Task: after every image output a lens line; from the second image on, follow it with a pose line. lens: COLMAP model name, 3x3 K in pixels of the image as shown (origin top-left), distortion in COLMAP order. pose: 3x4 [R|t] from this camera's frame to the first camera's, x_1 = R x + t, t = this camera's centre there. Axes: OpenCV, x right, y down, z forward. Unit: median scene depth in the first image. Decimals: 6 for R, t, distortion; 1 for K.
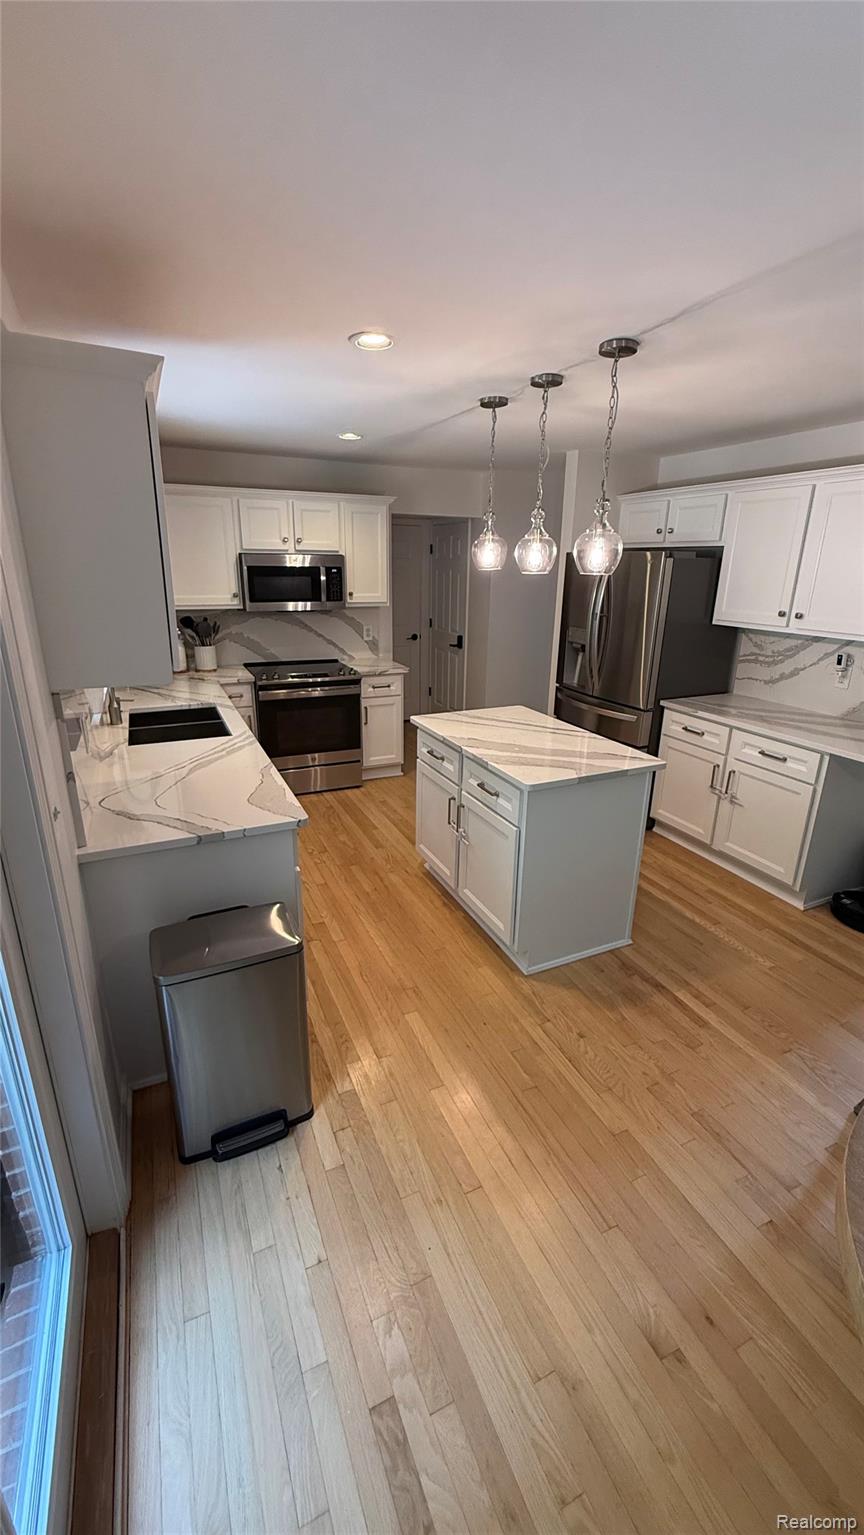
lens RADIAL K [[614.4, 0, 431.5], [0, 614.4, 763.5], [0, 0, 1]] dist [0.002996, -0.000291]
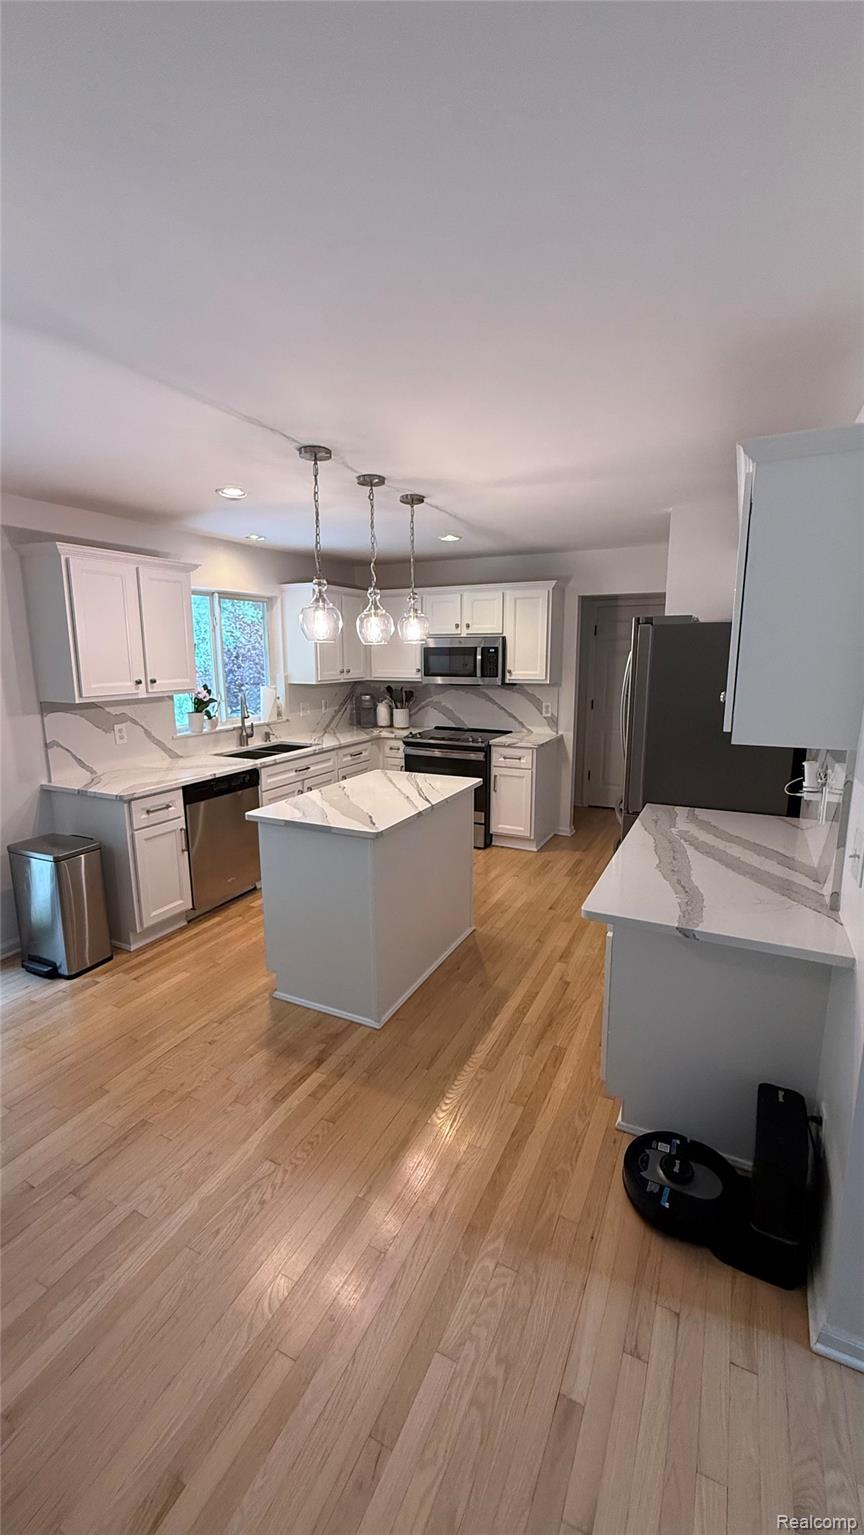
lens RADIAL K [[614.4, 0, 431.0], [0, 614.4, 766.8], [0, 0, 1]] dist [0.002996, -0.000291]
pose [[0.630242, 0.127601, -0.765842, 0.677281], [-0.229638, 0.972905, -0.026877, -0.055493], [0.741661, 0.192806, 0.642467, 0.253980]]
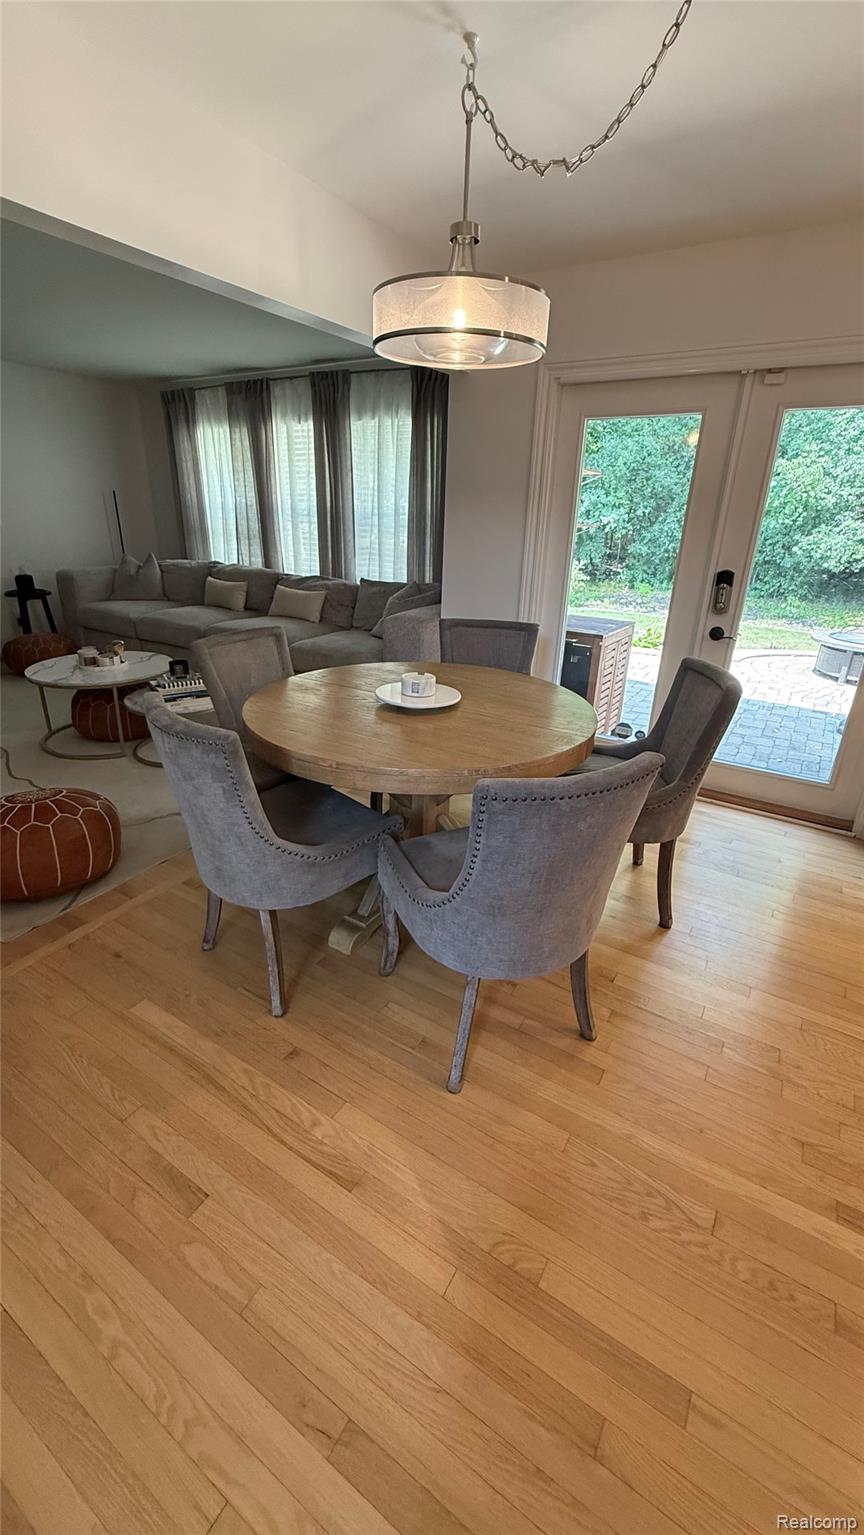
lens RADIAL K [[614.4, 0, 433.0], [0, 614.4, 765.5], [0, 0, 1]] dist [0.002996, -0.000291]
pose [[-0.831935, 0.182802, -0.523897, 0.524232], [-0.206759, 0.774049, 0.598414, -0.080208], [0.514913, 0.606162, -0.606162, 0.490646]]
